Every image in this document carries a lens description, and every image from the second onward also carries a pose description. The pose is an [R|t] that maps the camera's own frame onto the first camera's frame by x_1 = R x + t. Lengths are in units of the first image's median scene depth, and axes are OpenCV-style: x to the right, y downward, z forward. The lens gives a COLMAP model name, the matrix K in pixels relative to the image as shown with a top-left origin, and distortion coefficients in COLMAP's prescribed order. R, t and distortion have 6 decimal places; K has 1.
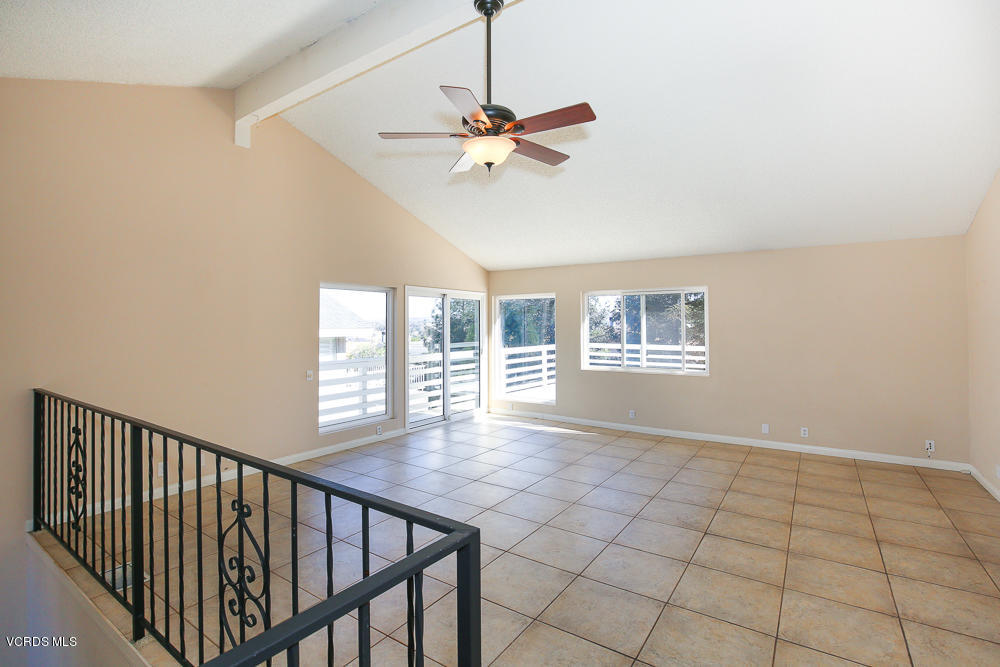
lens RADIAL K [[471.8, 0, 501.2], [0, 471.8, 331.8], [0, 0, 1]] dist [-0.039473, 0.005463]
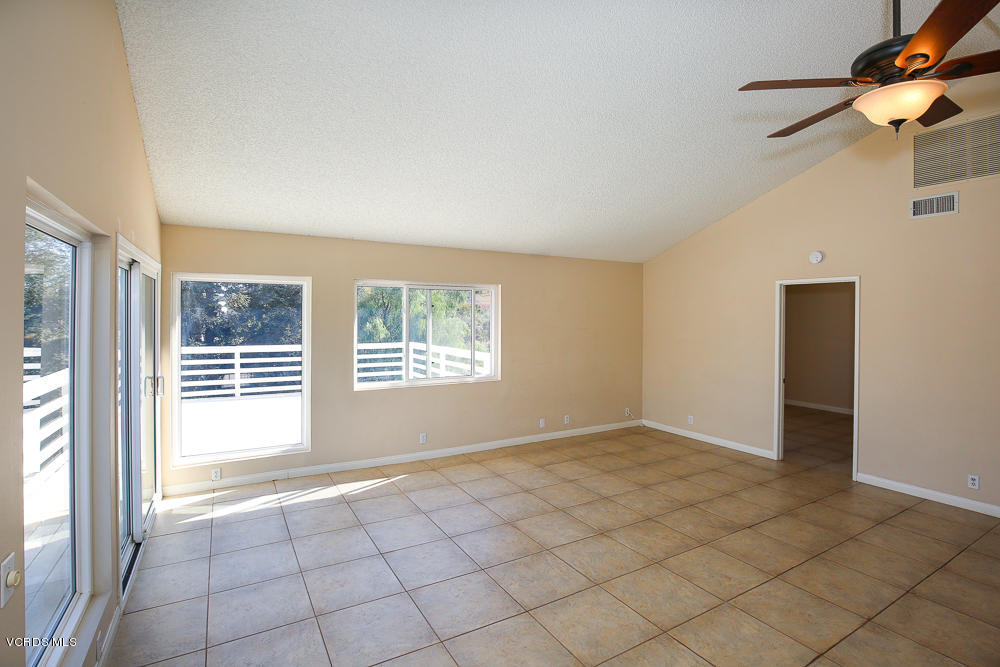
lens RADIAL K [[471.8, 0, 508.7], [0, 471.8, 313.4], [0, 0, 1]] dist [-0.039473, 0.005463]
pose [[0.423292, 0.014126, 0.905883, -0.578881], [0.004588, 0.999832, -0.017734, -0.032138], [-0.905982, 0.011663, 0.423156, 0.790319]]
